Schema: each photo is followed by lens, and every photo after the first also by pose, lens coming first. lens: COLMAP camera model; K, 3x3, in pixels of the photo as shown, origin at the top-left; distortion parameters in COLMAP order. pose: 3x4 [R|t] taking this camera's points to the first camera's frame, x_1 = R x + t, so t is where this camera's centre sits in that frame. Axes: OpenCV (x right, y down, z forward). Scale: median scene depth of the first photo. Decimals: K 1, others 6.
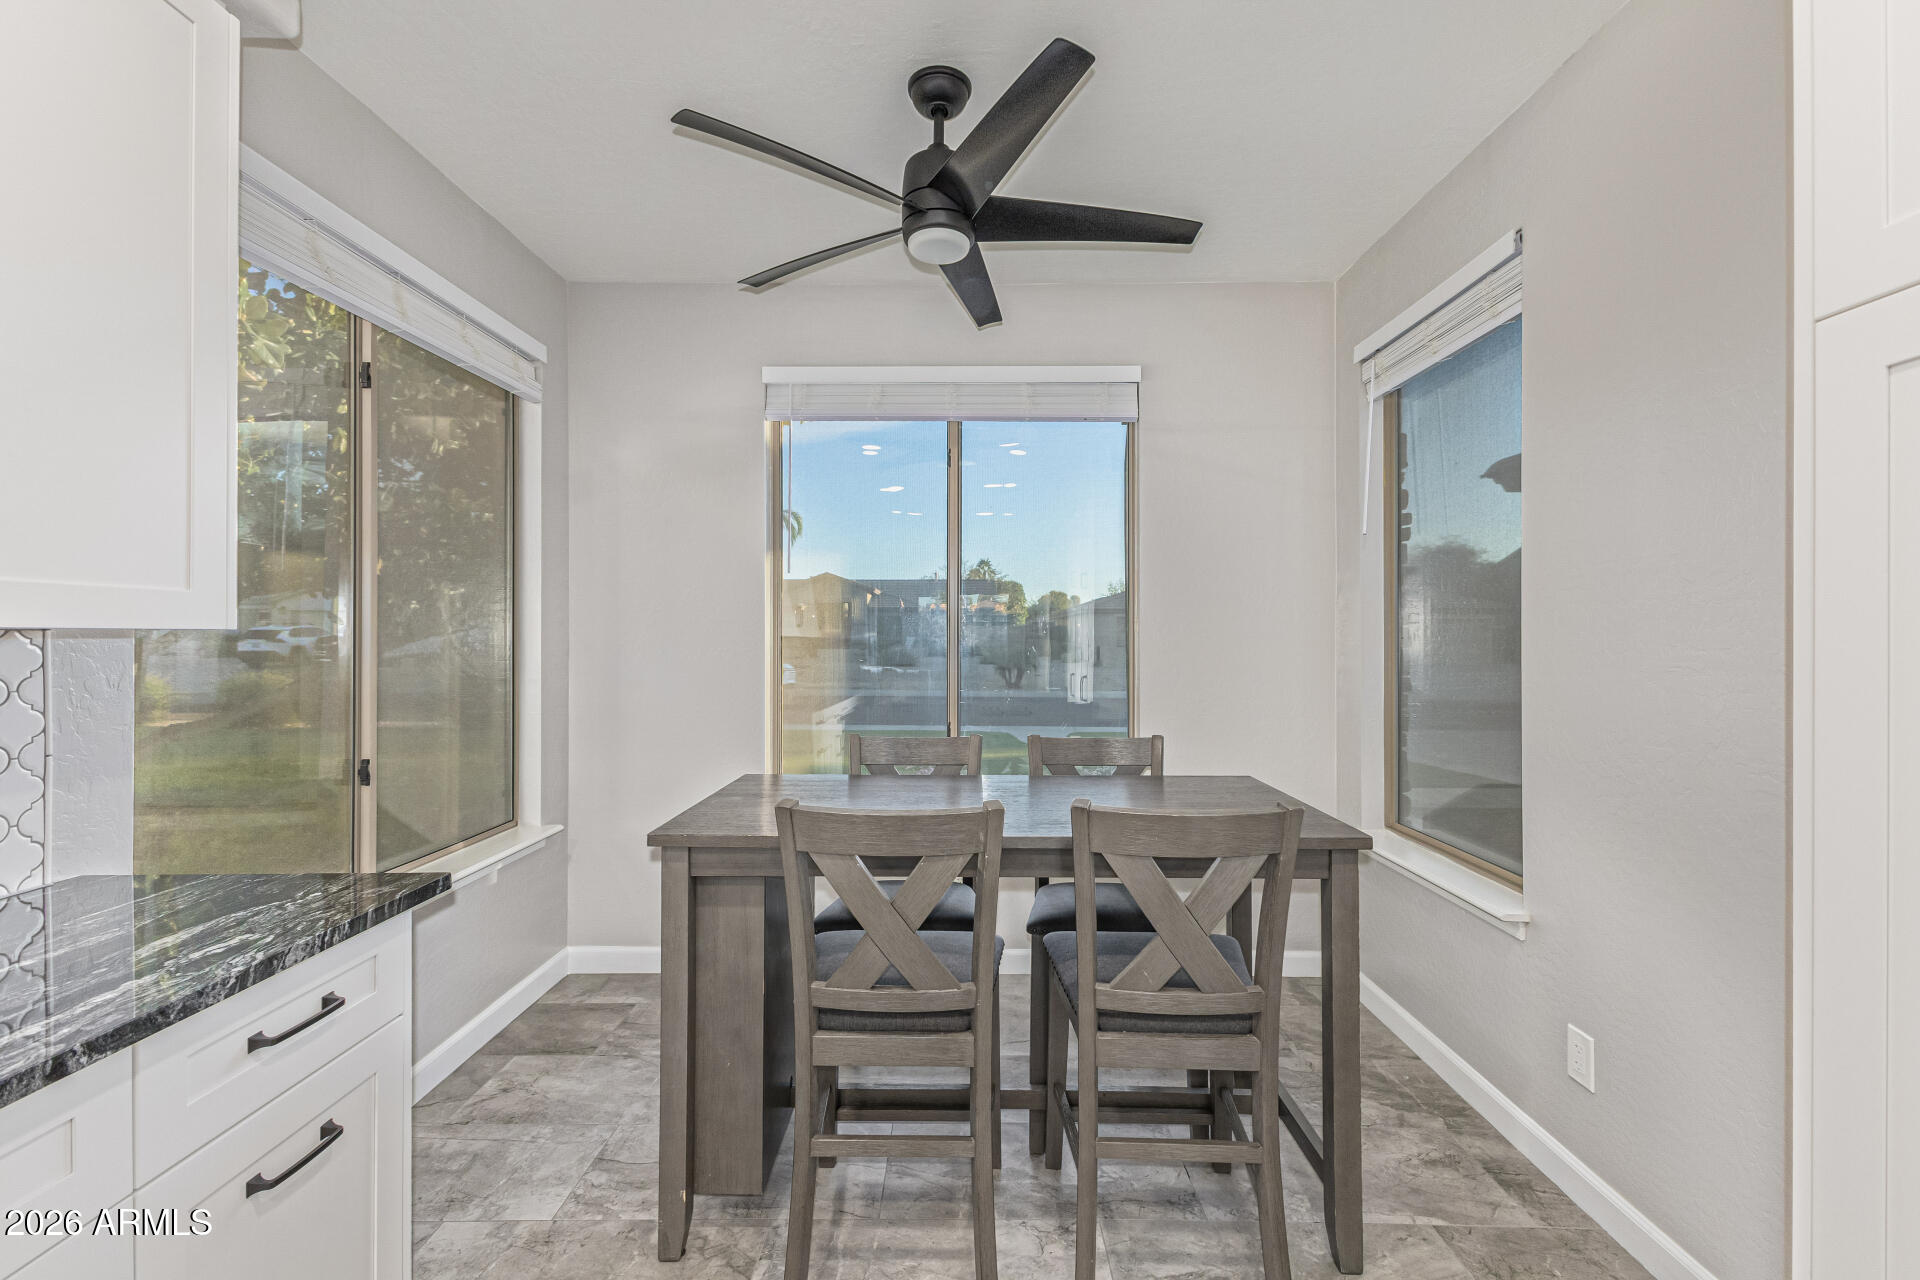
lens RADIAL K [[826.4, 0, 962.4], [0, 826.4, 632.6], [0, 0, 1]] dist [0.005713, -0.000038]
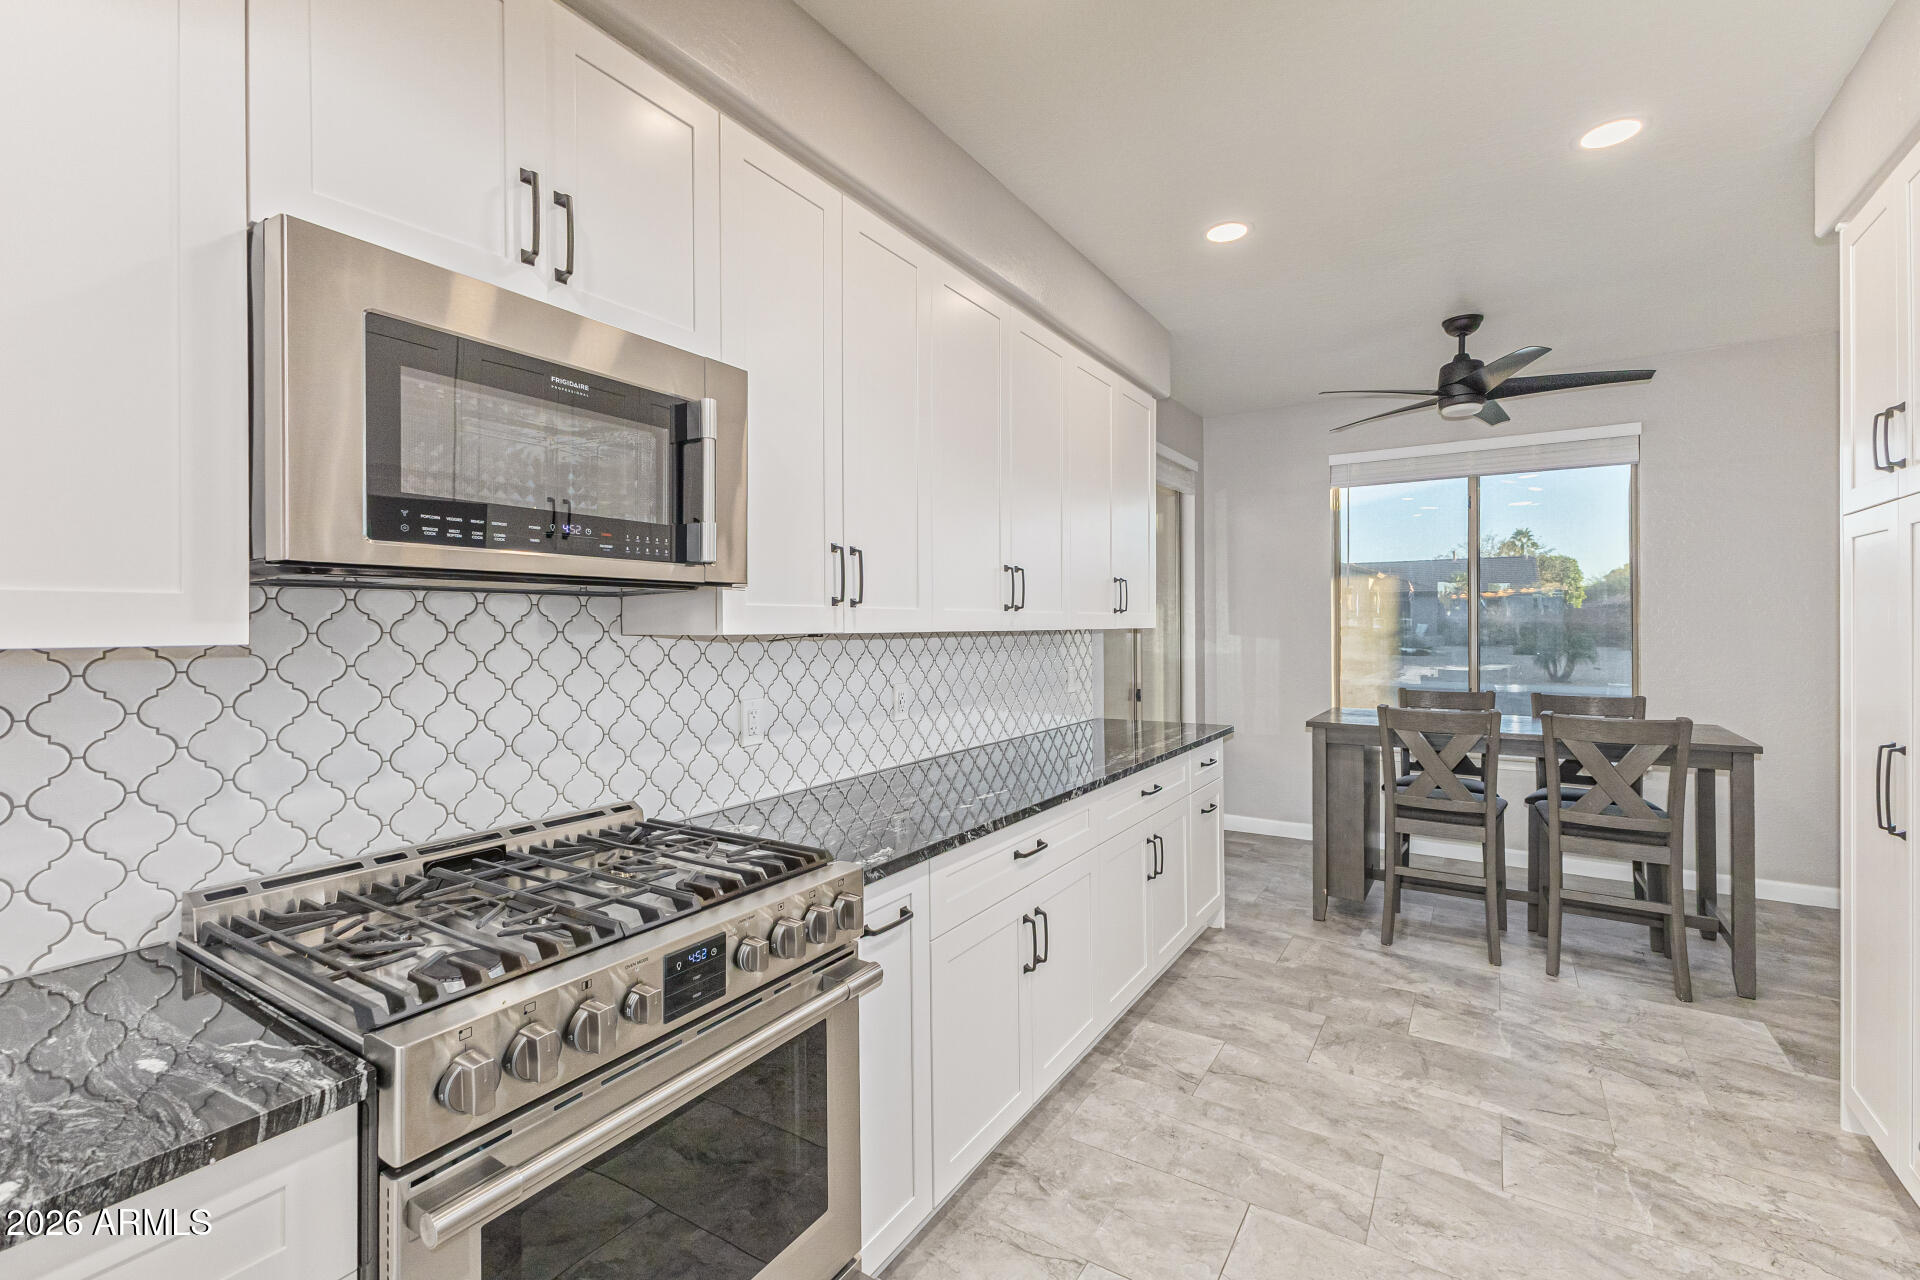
lens RADIAL K [[833.7, 0, 952.5], [0, 833.7, 623.3], [0, 0, 1]] dist [0.012934, -0.004055]
pose [[0.841016, -0.006215, -0.540975, 0.023038], [0.008200, 0.999966, 0.001261, -0.019782], [0.540949, -0.005496, 0.841038, -1.121192]]
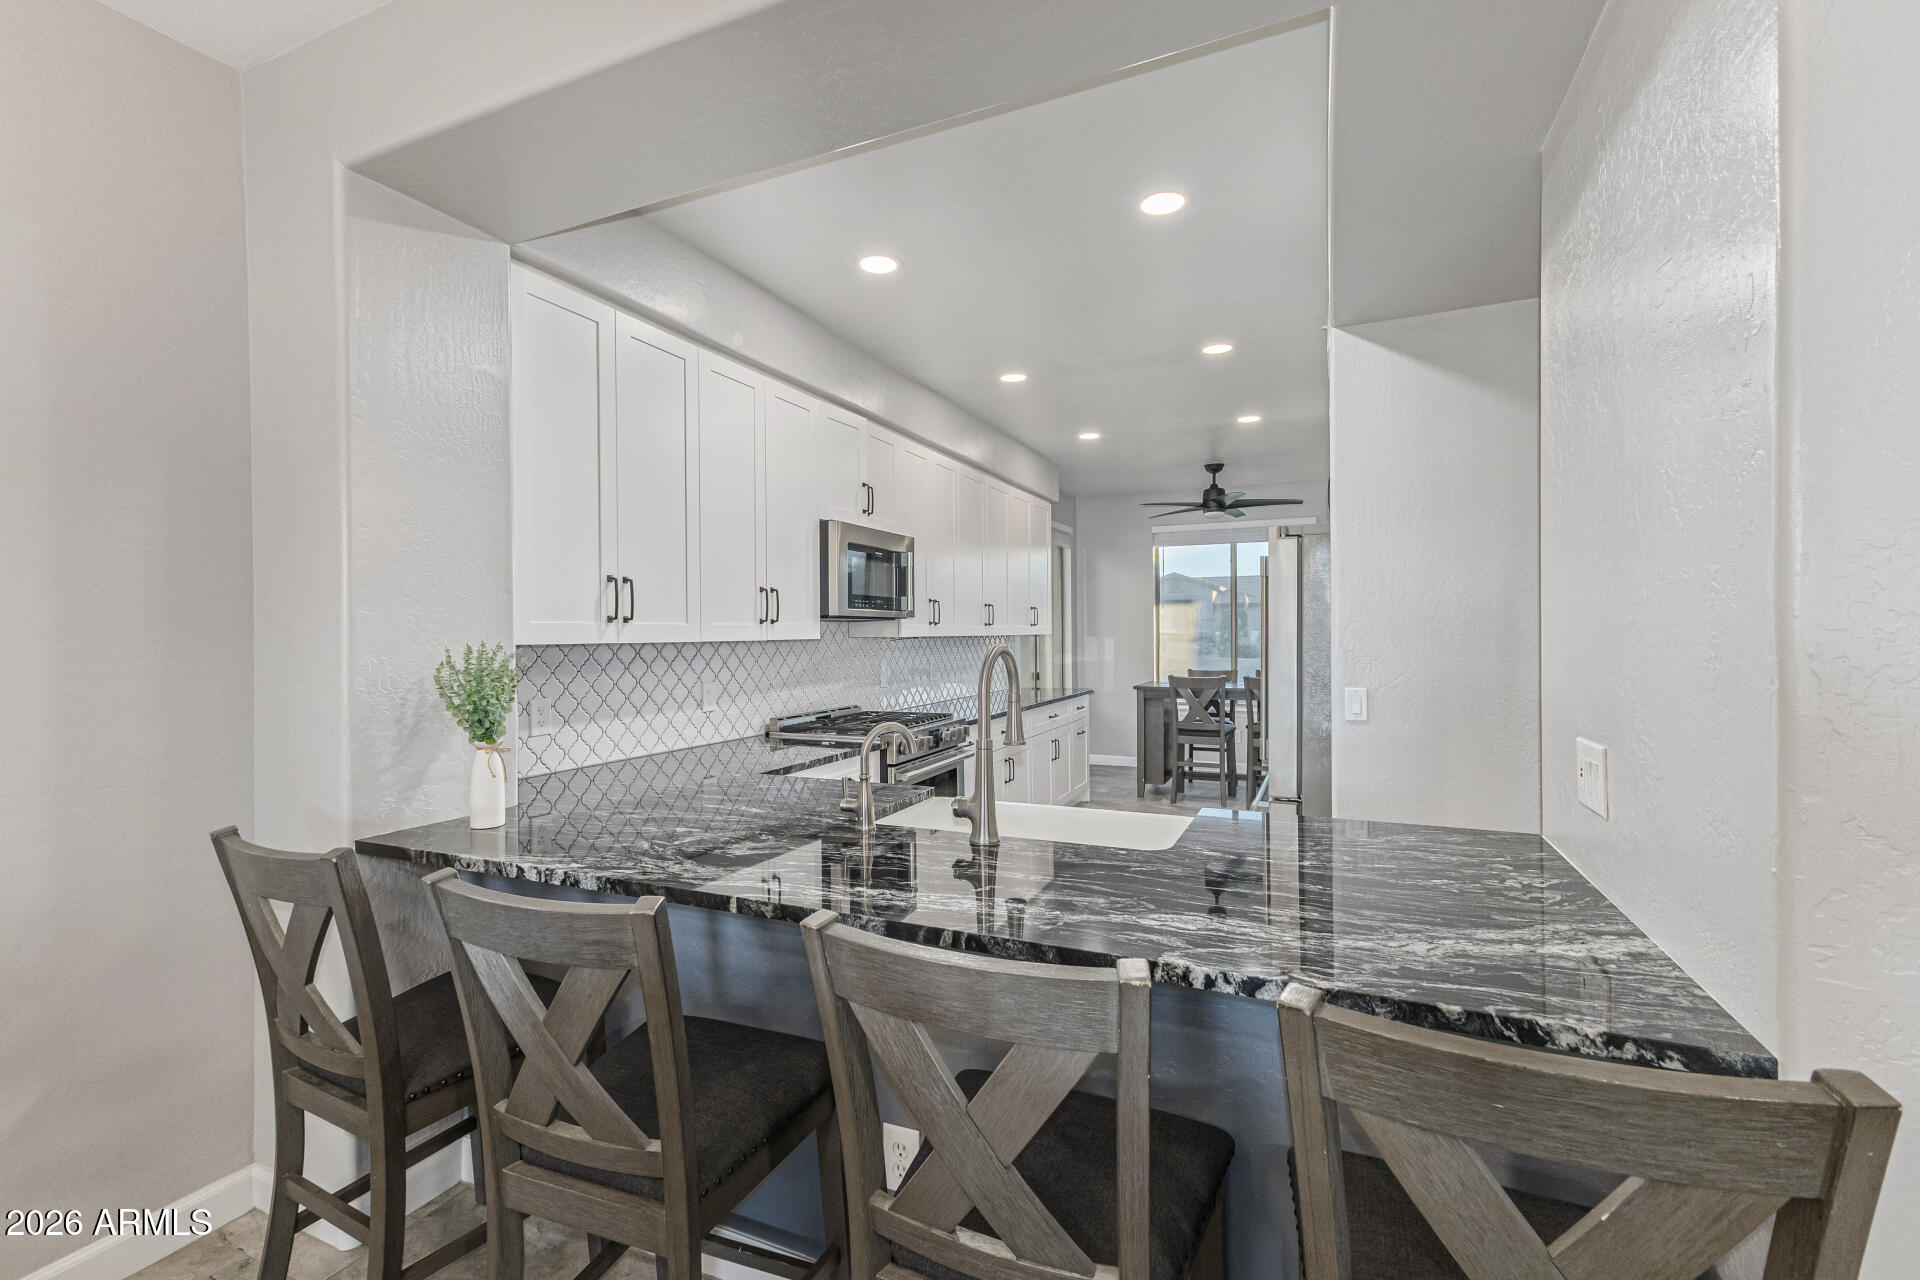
lens RADIAL K [[833.7, 0, 952.5], [0, 833.7, 623.3], [0, 0, 1]] dist [0.012934, -0.004055]
pose [[0.912677, -0.009741, -0.408565, 0.375714], [0.007839, 0.999949, -0.006329, -0.028645], [0.408606, 0.002573, 0.912707, -2.442558]]
